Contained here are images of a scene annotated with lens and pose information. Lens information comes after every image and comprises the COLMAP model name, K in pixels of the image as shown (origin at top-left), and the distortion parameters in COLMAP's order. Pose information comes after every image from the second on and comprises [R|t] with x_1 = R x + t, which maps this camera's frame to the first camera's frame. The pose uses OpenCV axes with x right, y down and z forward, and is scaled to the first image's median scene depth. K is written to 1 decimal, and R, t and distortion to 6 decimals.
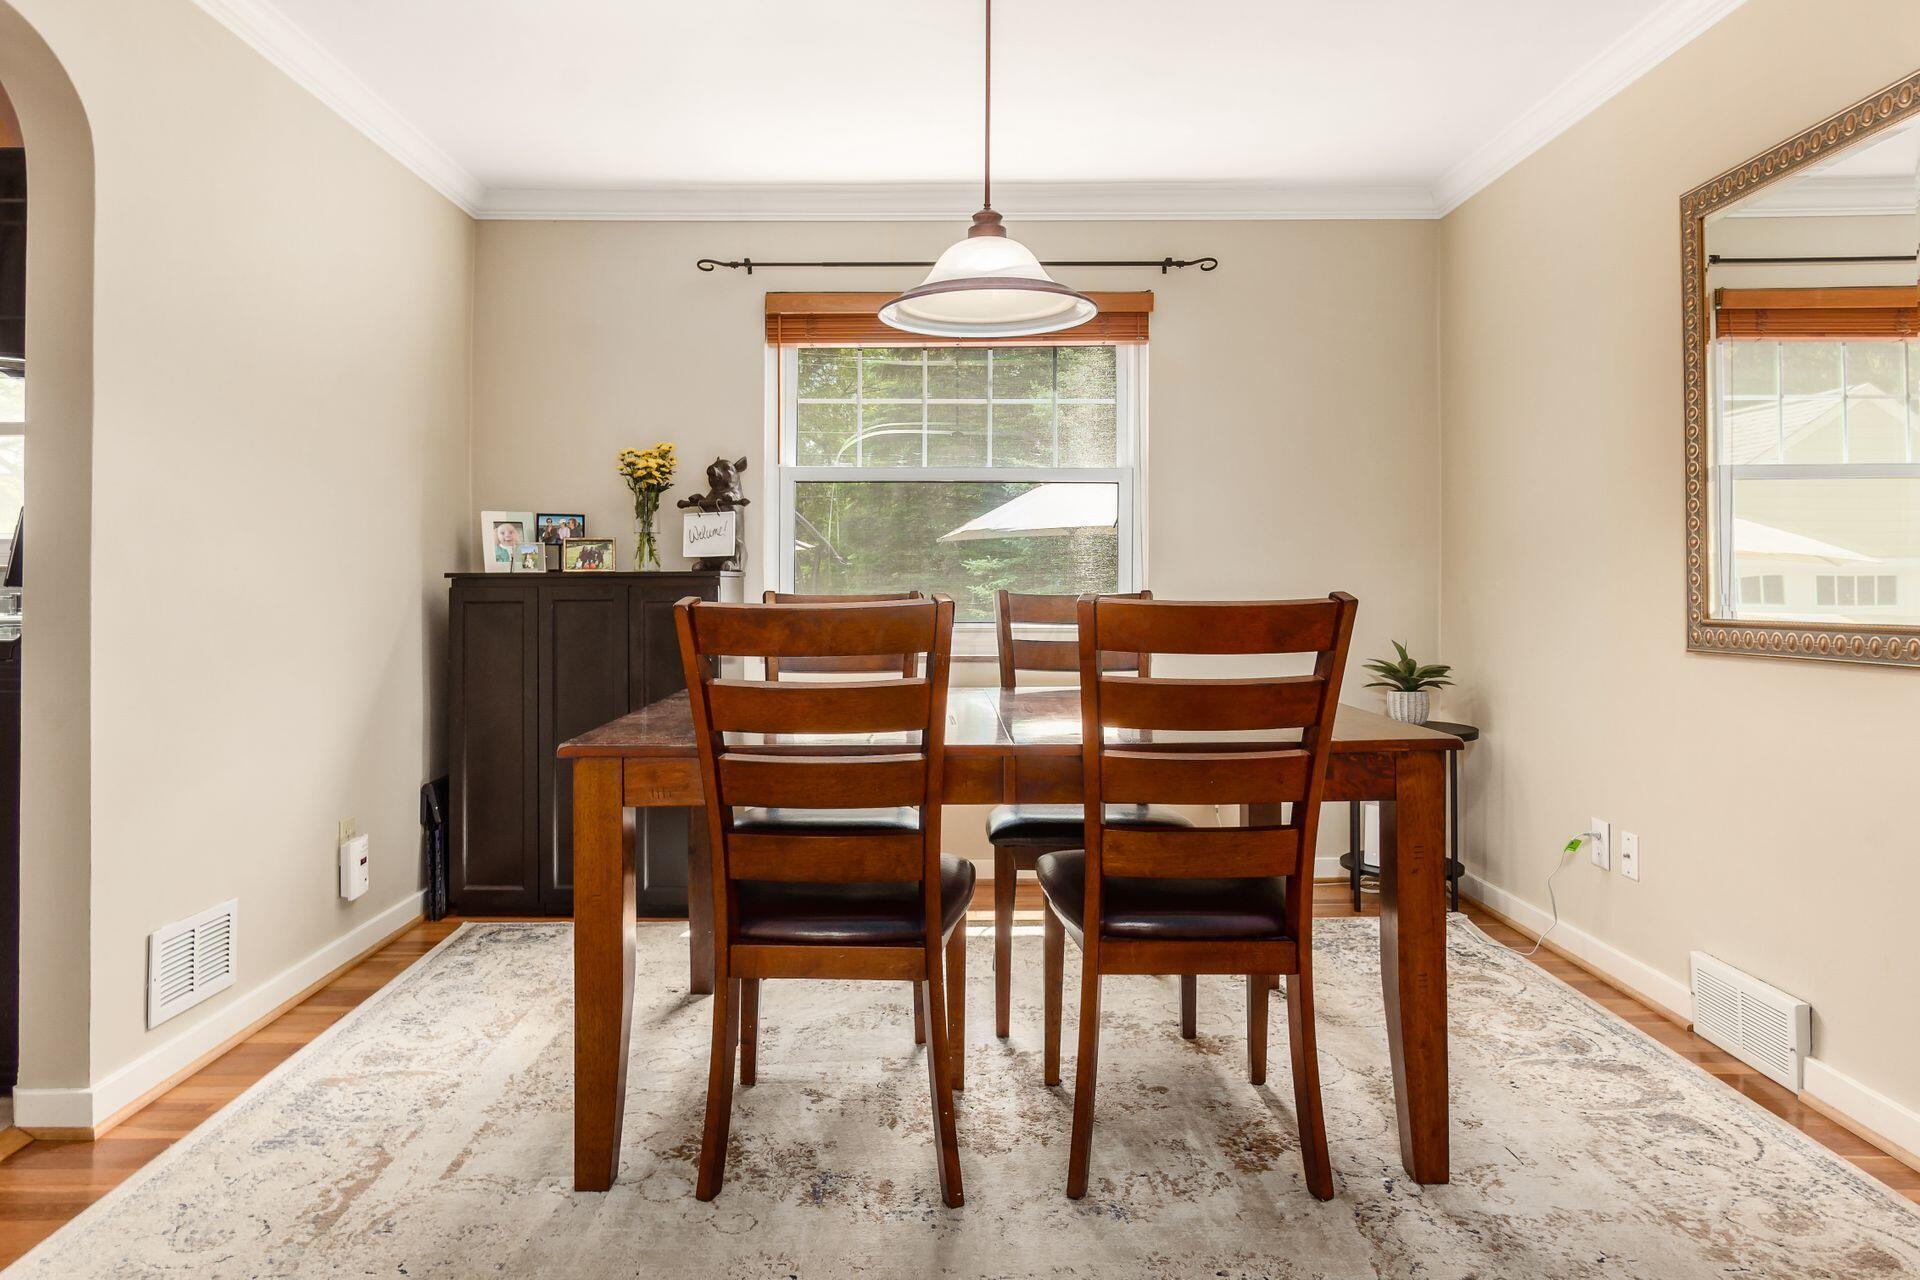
lens RADIAL K [[1158.9, 0, 953.7], [0, 1158.9, 599.4], [0, 0, 1]] dist [-0.005017, -0.000403]
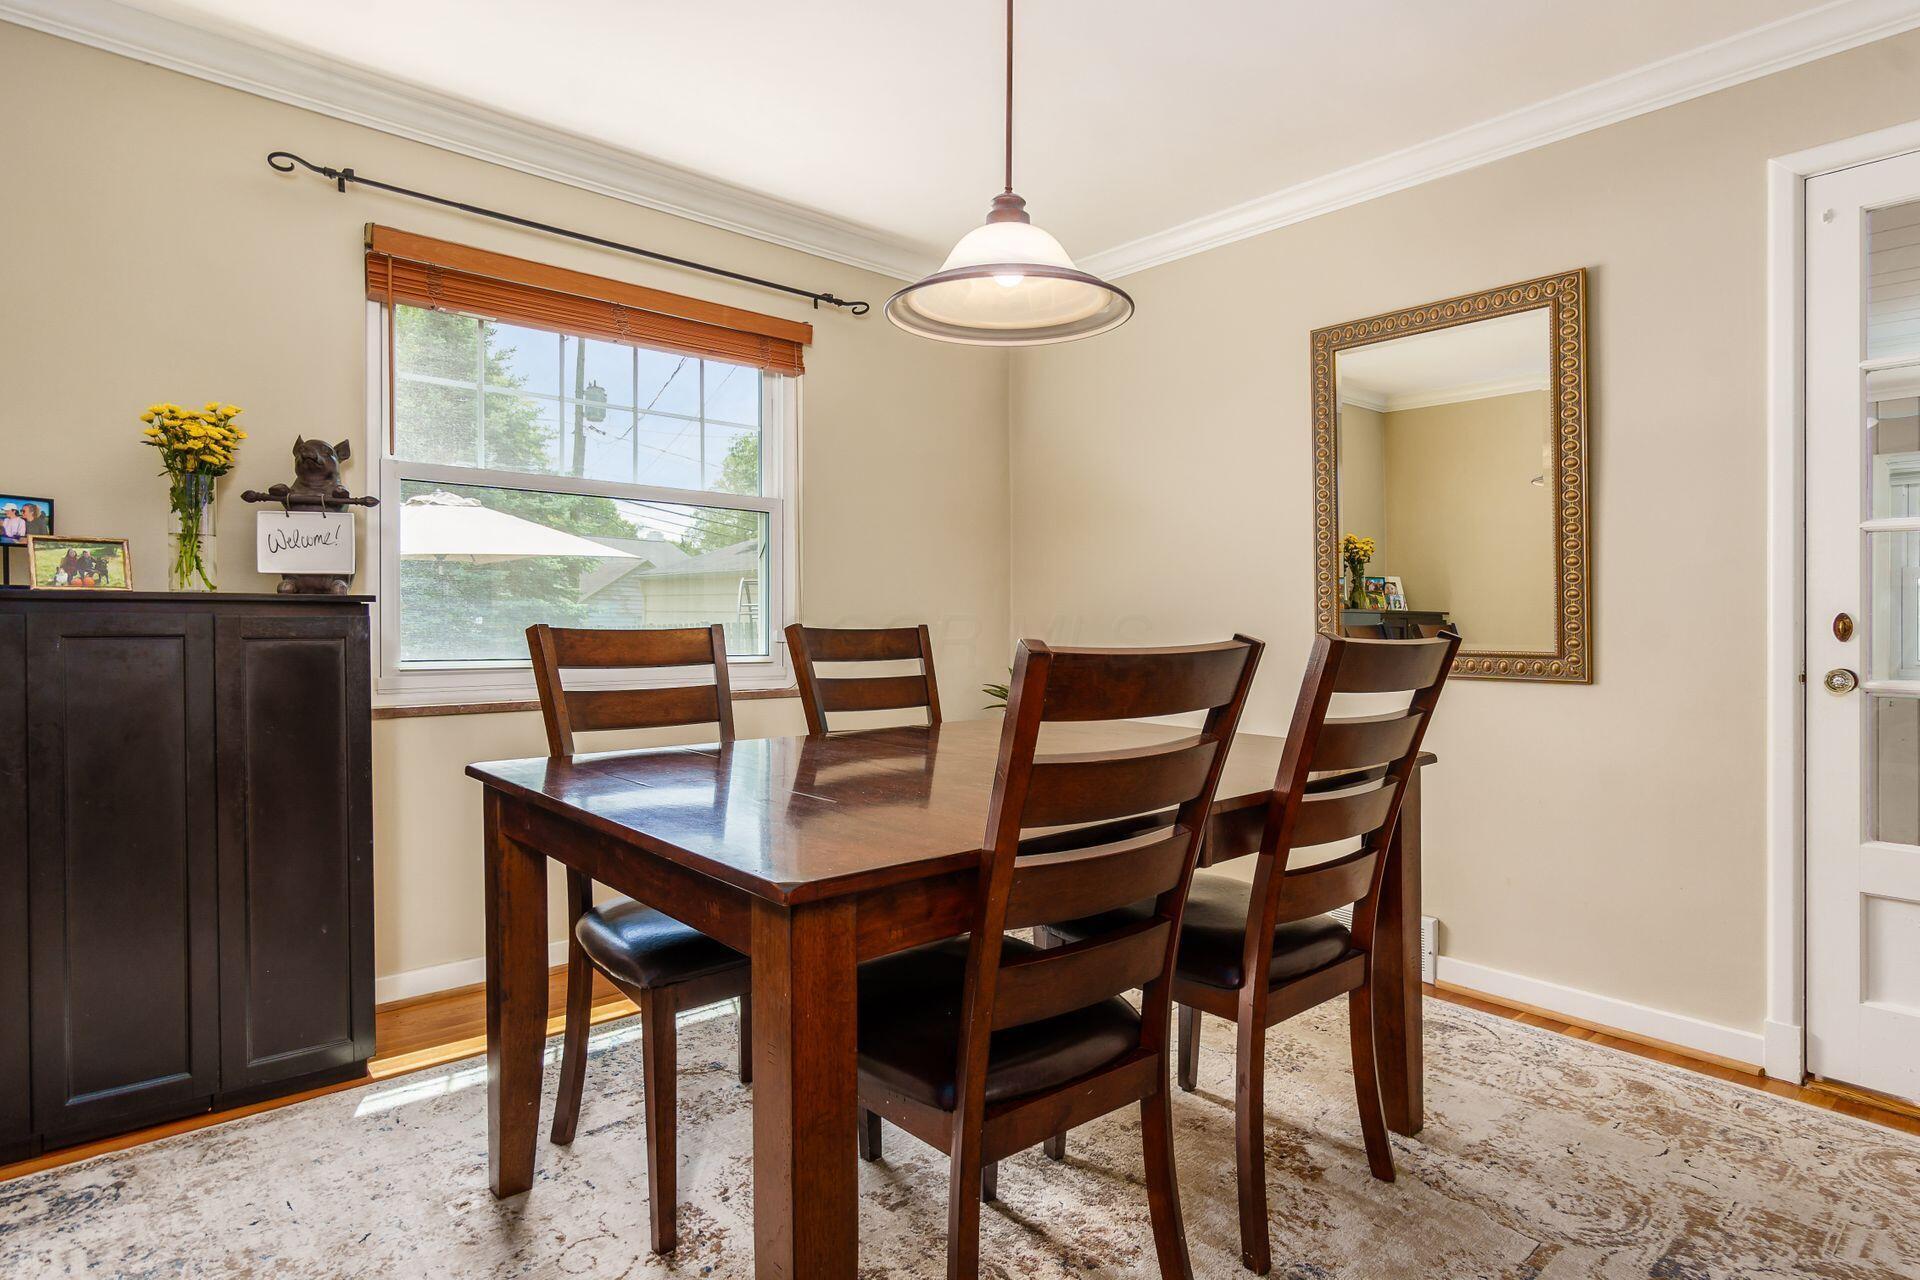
lens RADIAL K [[987.6, 0, 960.0], [0, 987.6, 640.0], [0, 0, 1]] dist [0.001469, 0.001107]
pose [[0.763831, -0.006904, 0.645380, -0.295732], [-0.001102, 0.999927, 0.012001, -0.003453], [-0.645416, -0.009878, 0.763768, 0.272720]]
